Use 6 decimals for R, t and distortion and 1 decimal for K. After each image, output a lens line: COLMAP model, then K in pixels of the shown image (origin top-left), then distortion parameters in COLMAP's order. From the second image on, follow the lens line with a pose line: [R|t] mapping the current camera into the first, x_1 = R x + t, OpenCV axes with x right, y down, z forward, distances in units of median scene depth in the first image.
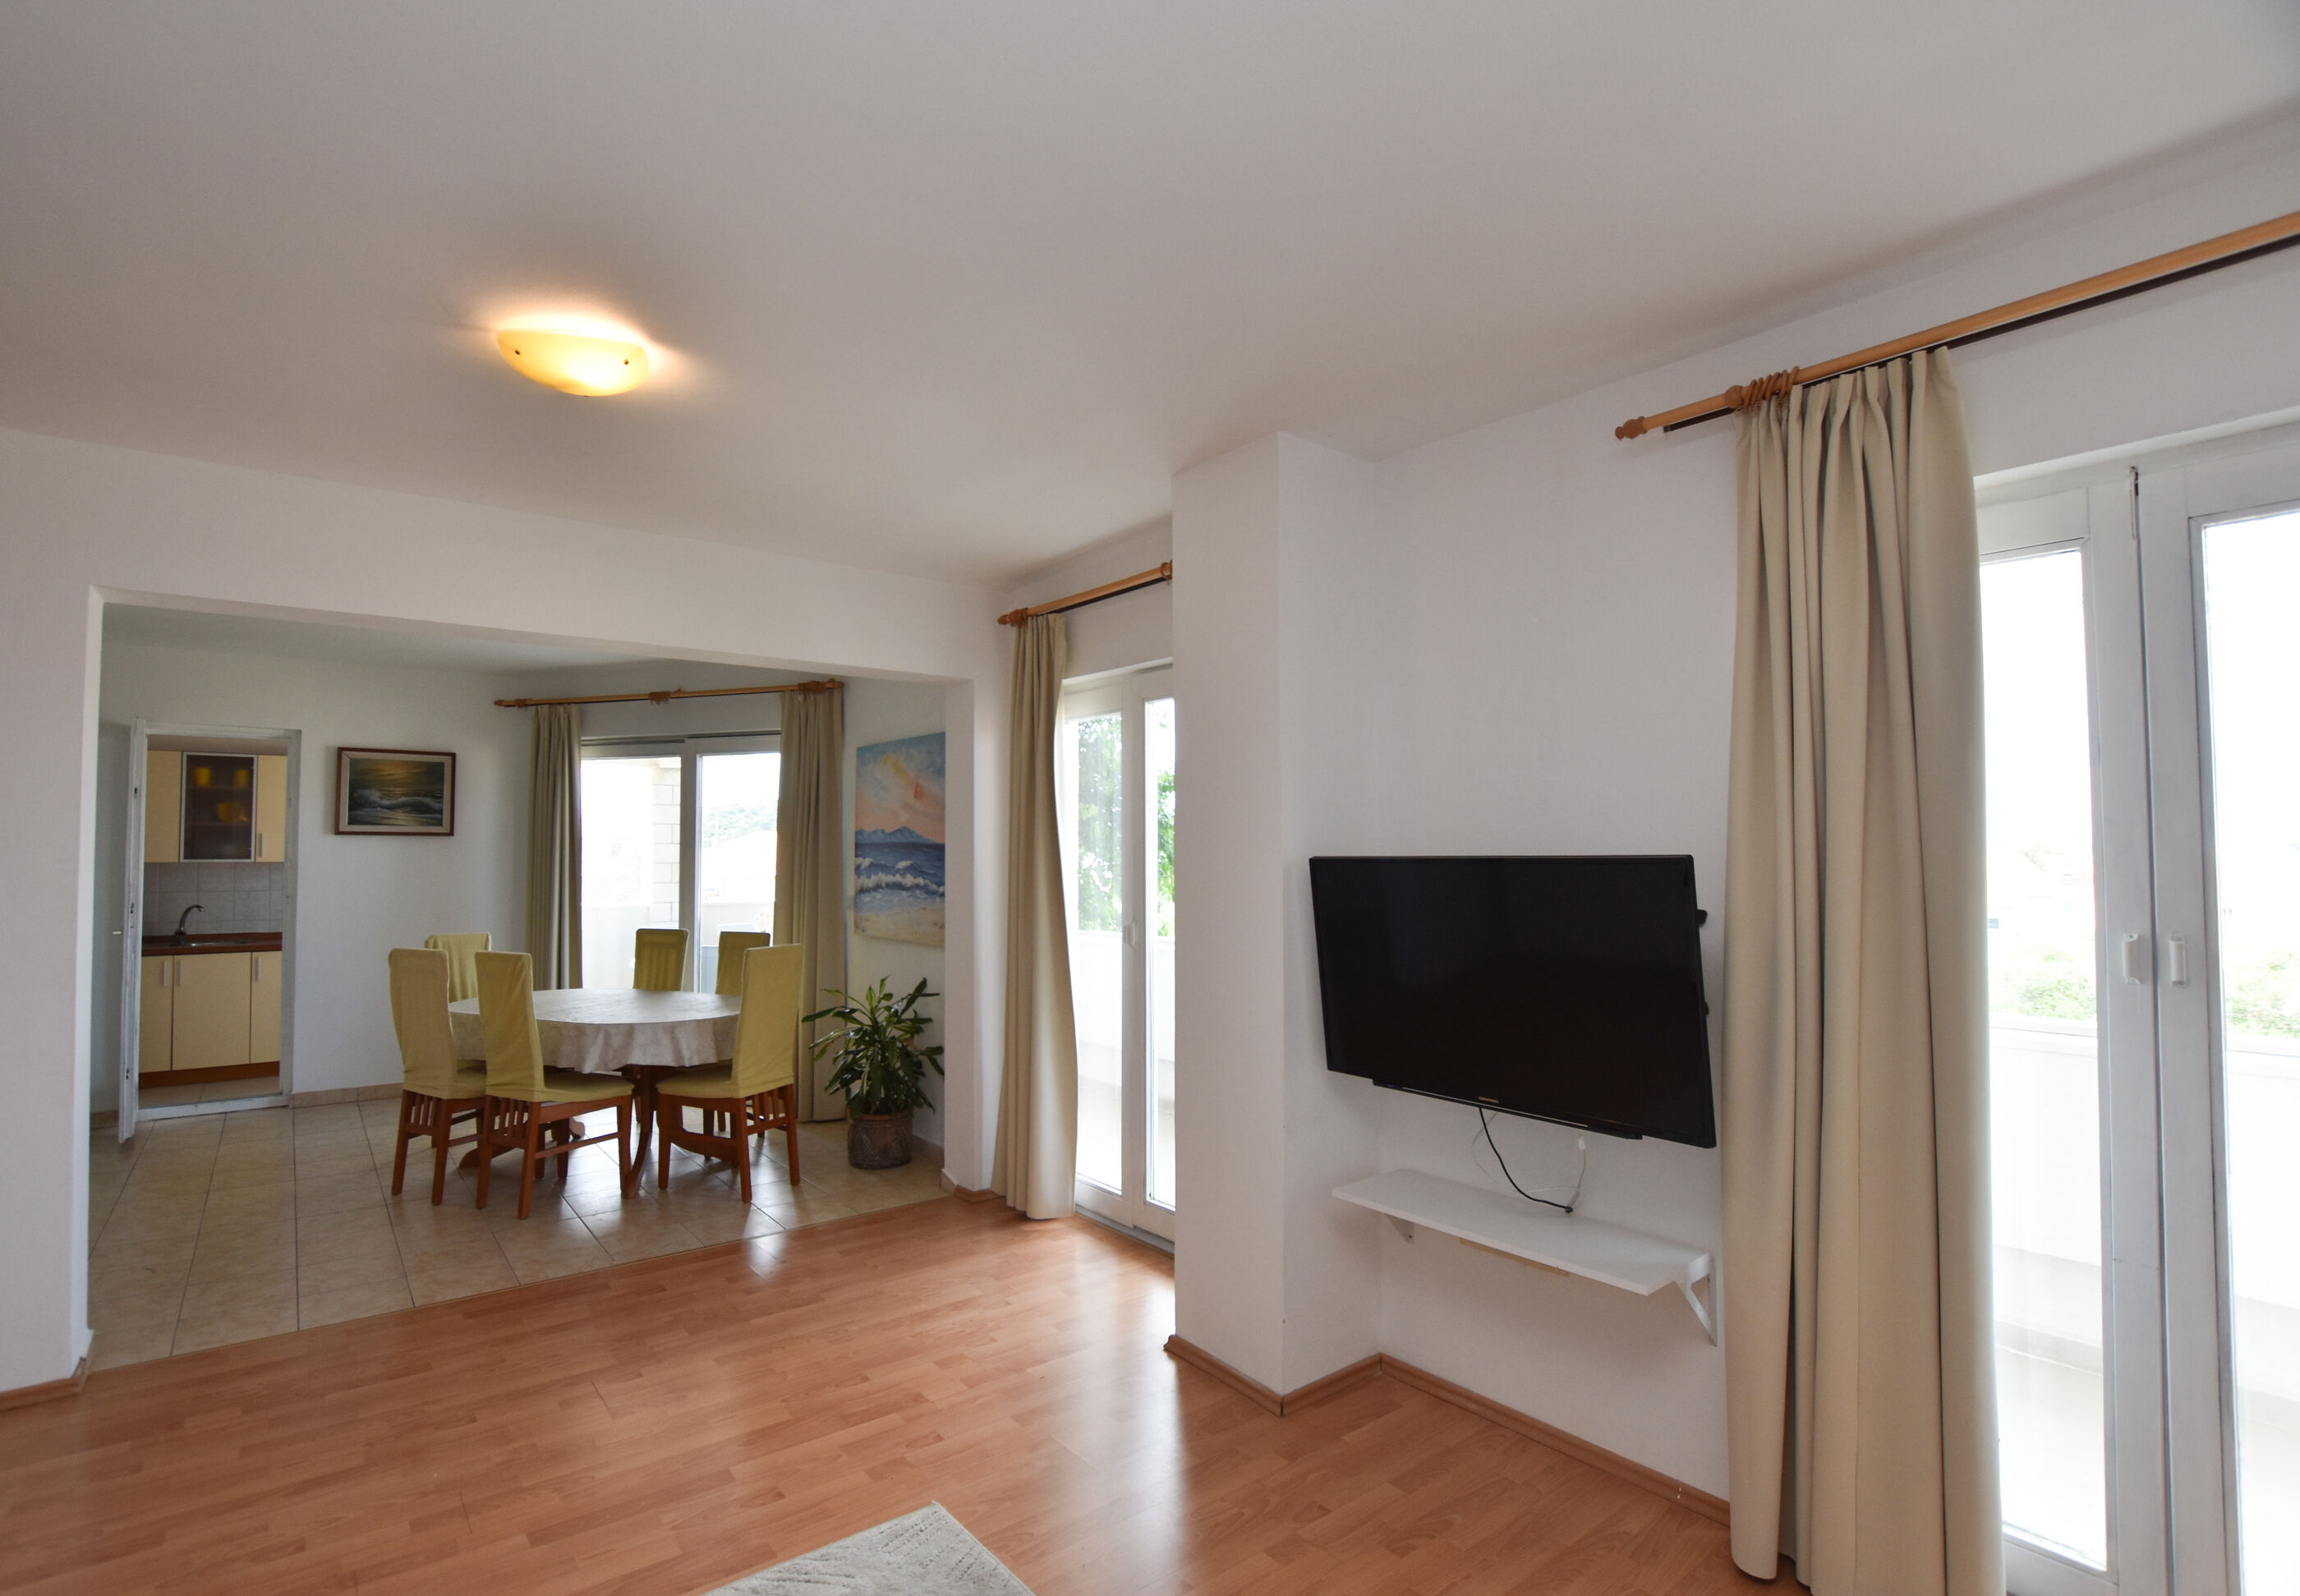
lens RADIAL K [[1067.2, 0, 1057.9], [0, 1067.2, 820.8], [0, 0, 1]] dist [-0.033225, 0.000143]
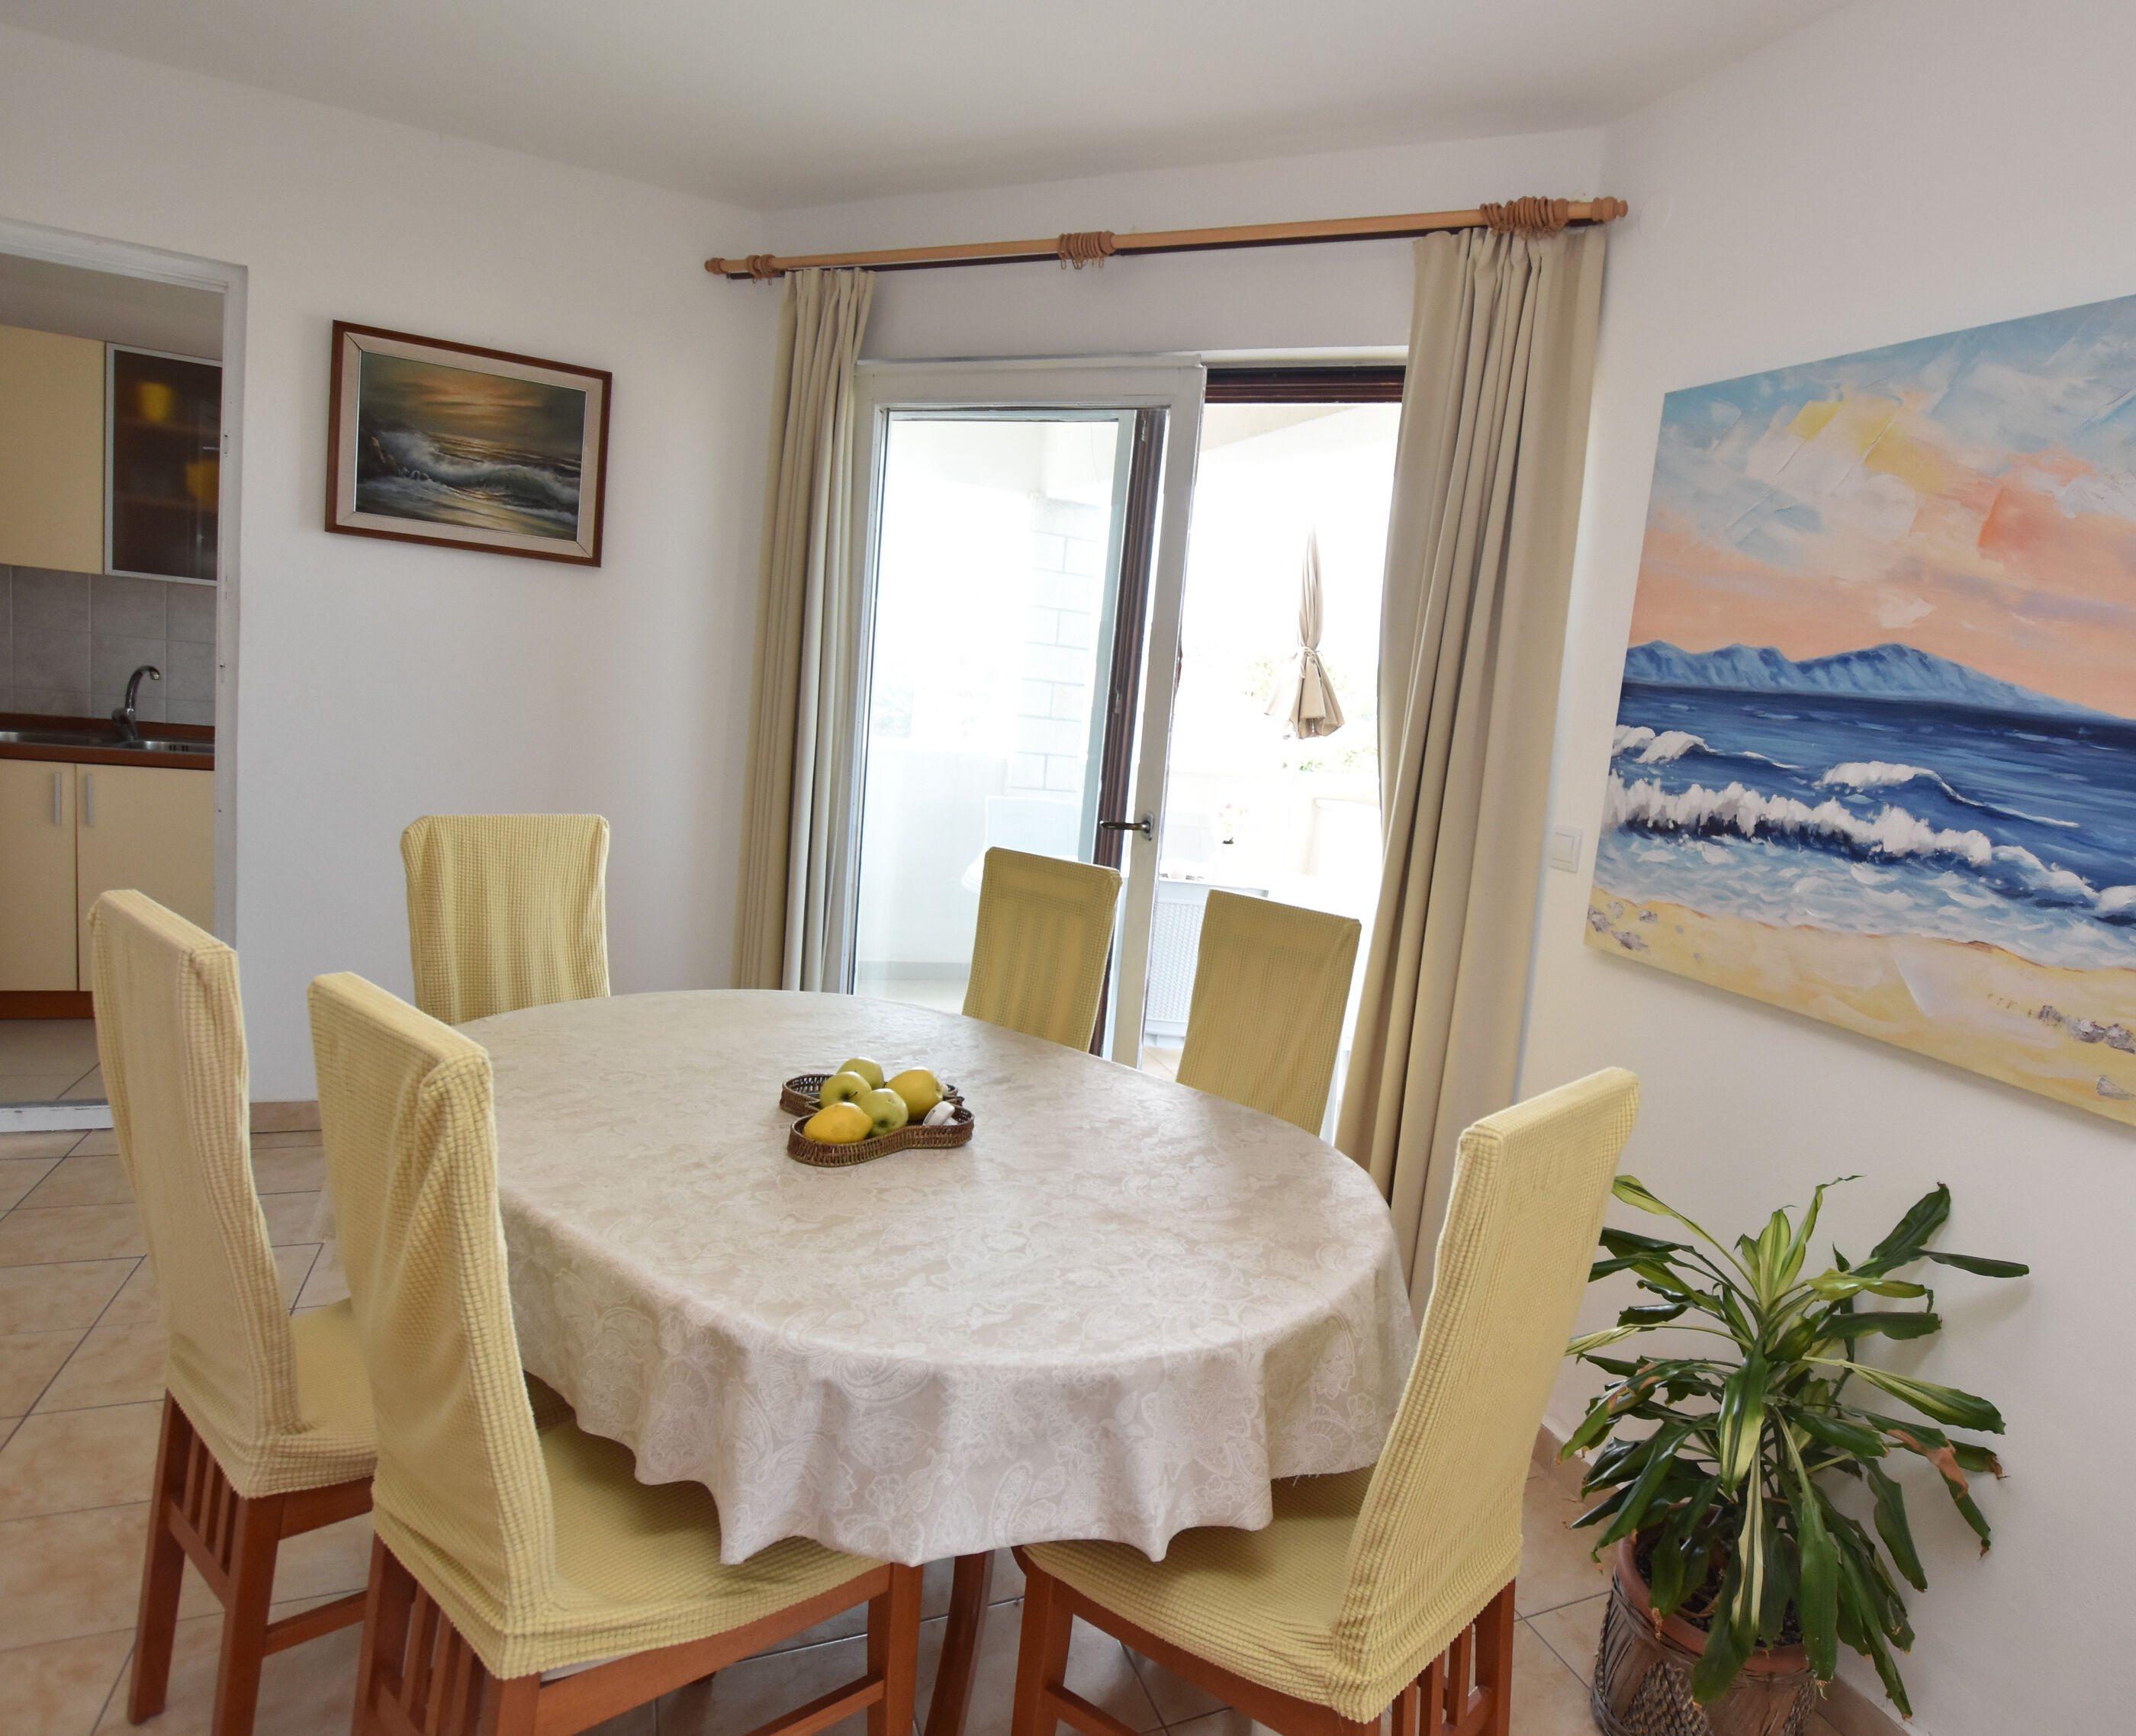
lens RADIAL K [[1262.0, 0, 1294.1], [0, 1262.0, 859.6], [0, 0, 1]] dist [-0.030719, 0.003197]
pose [[0.983776, 0.127704, -0.126003, -0.234273], [-0.107449, 0.981863, 0.156204, 0.024933], [0.143666, -0.140131, 0.979655, 0.583131]]
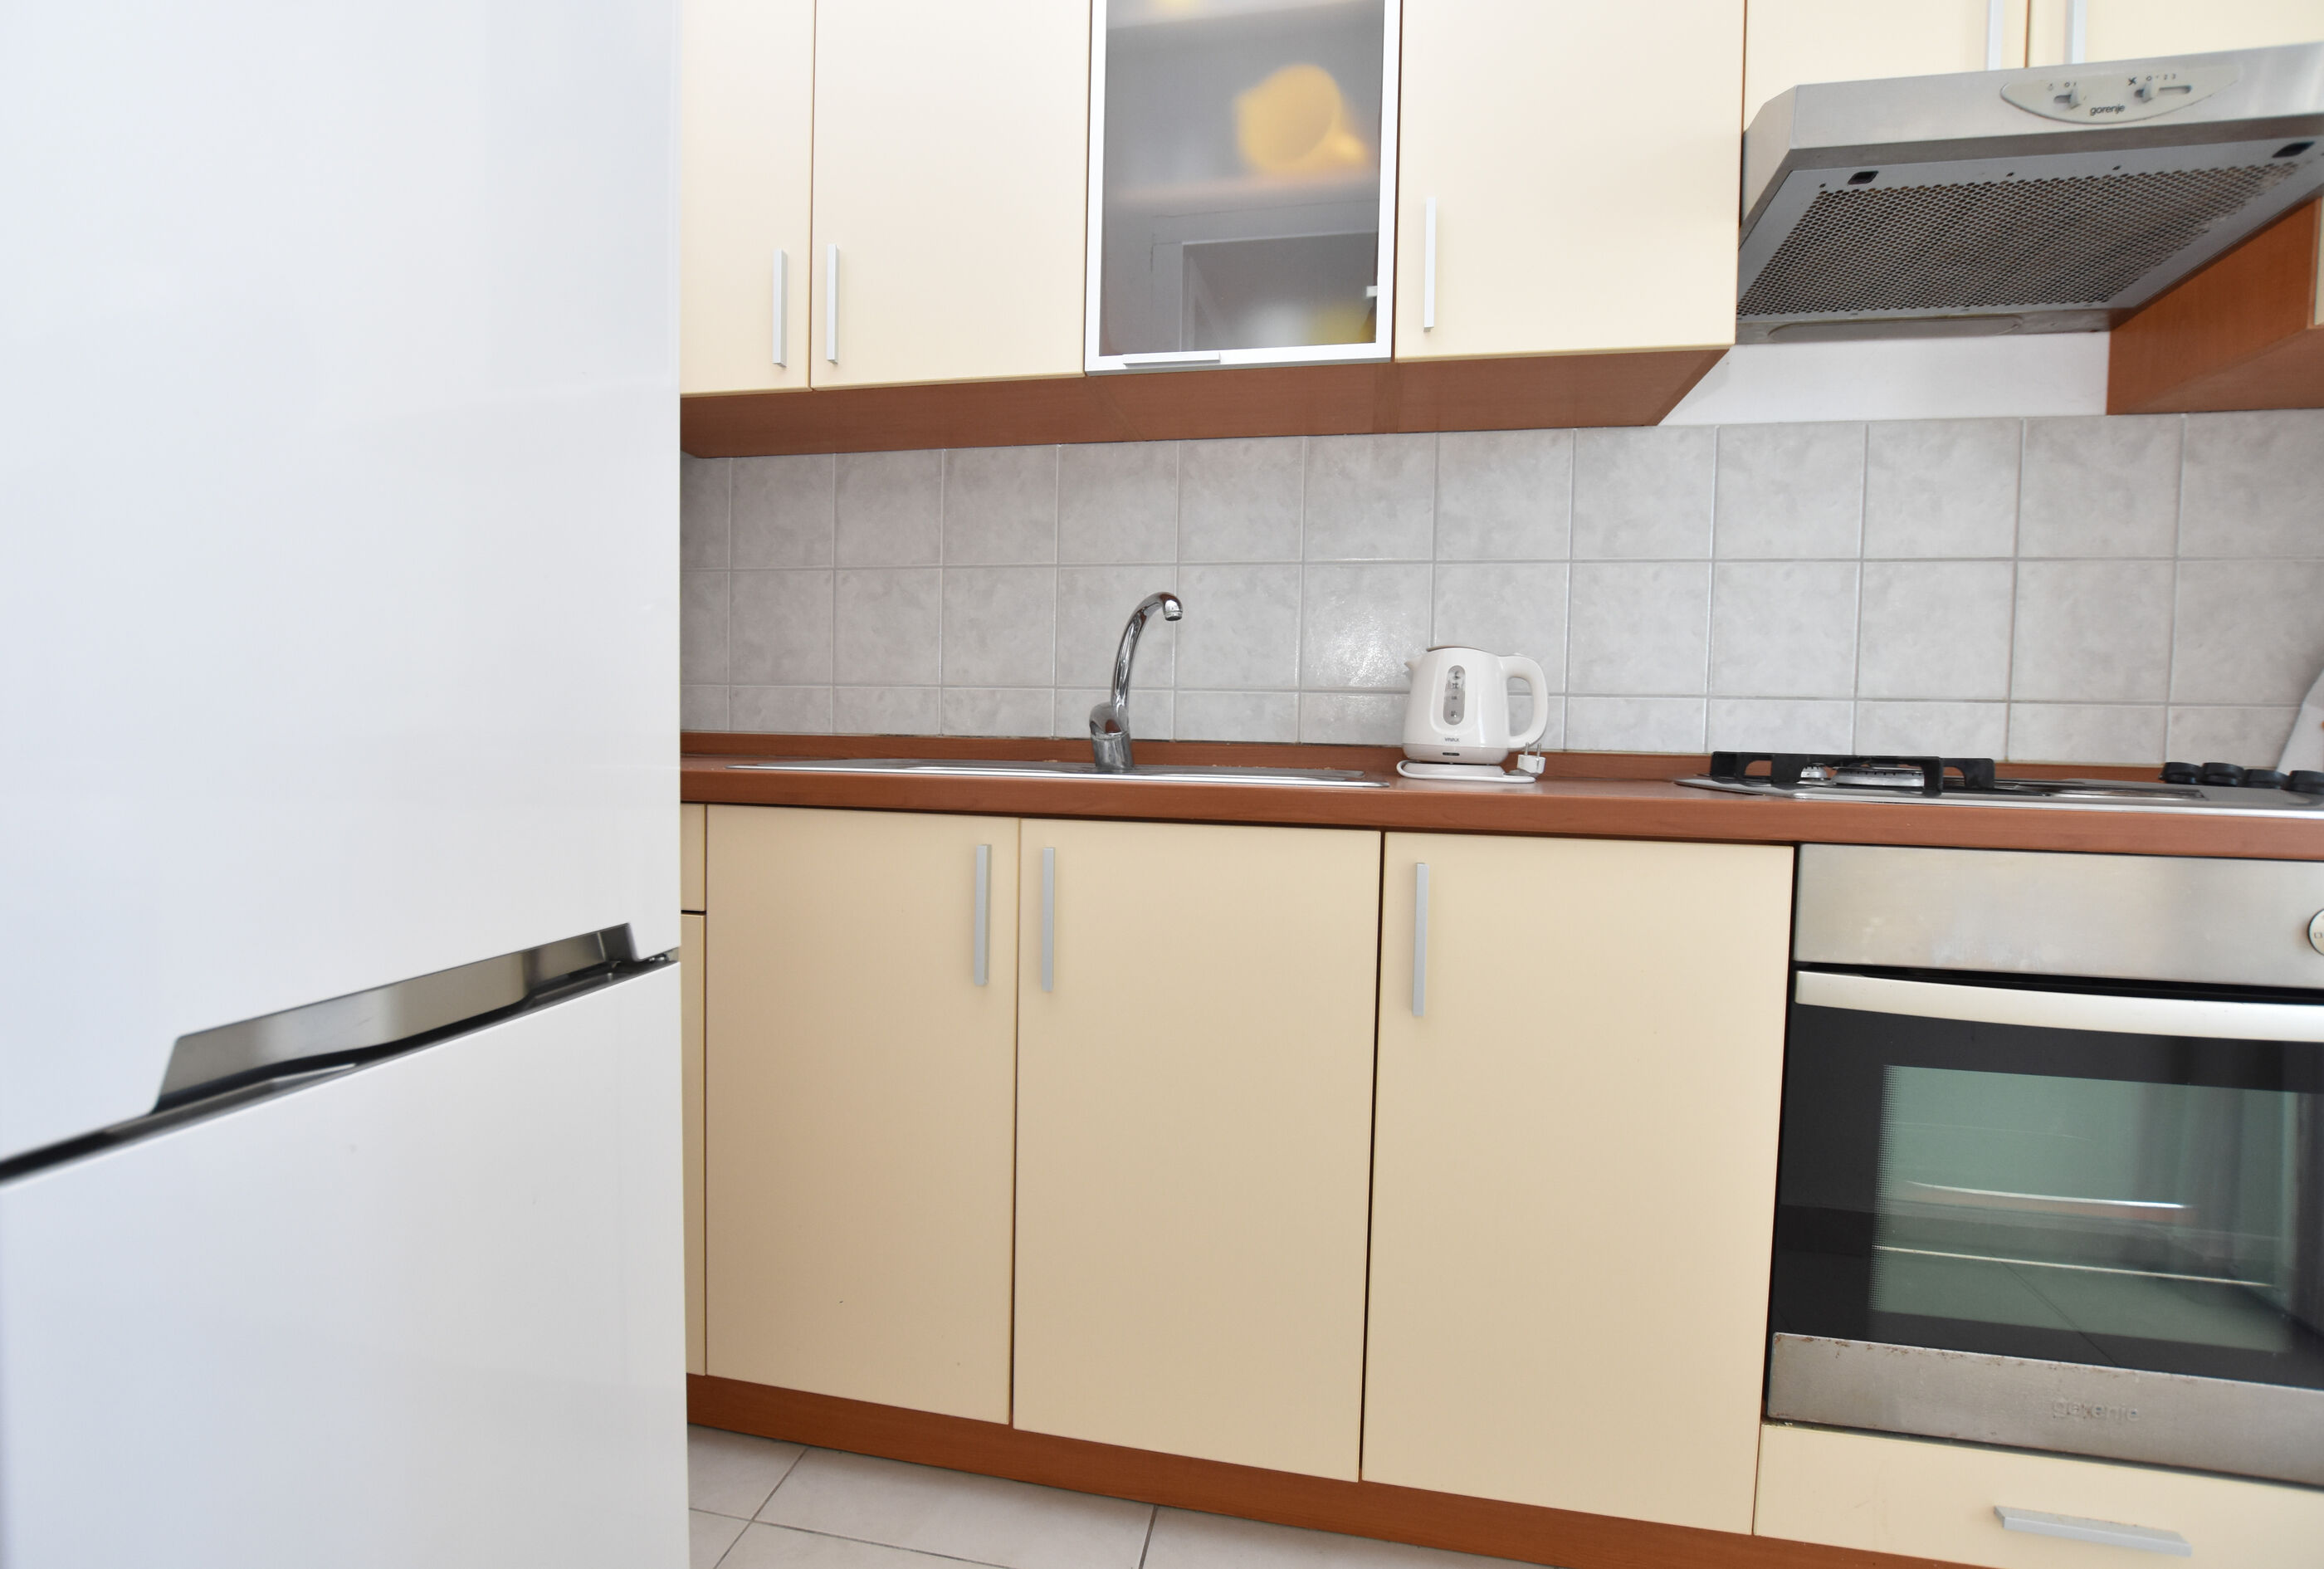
lens RADIAL K [[1081.4, 0, 1161.6], [0, 1081.4, 793.7], [0, 0, 1]] dist [-0.001832, 0.000777]
pose [[0.686176, 0.050385, -0.725688, -0.796874], [0.004592, 0.997278, 0.073584, 0.127893], [0.727421, -0.053824, 0.684077, 1.019155]]
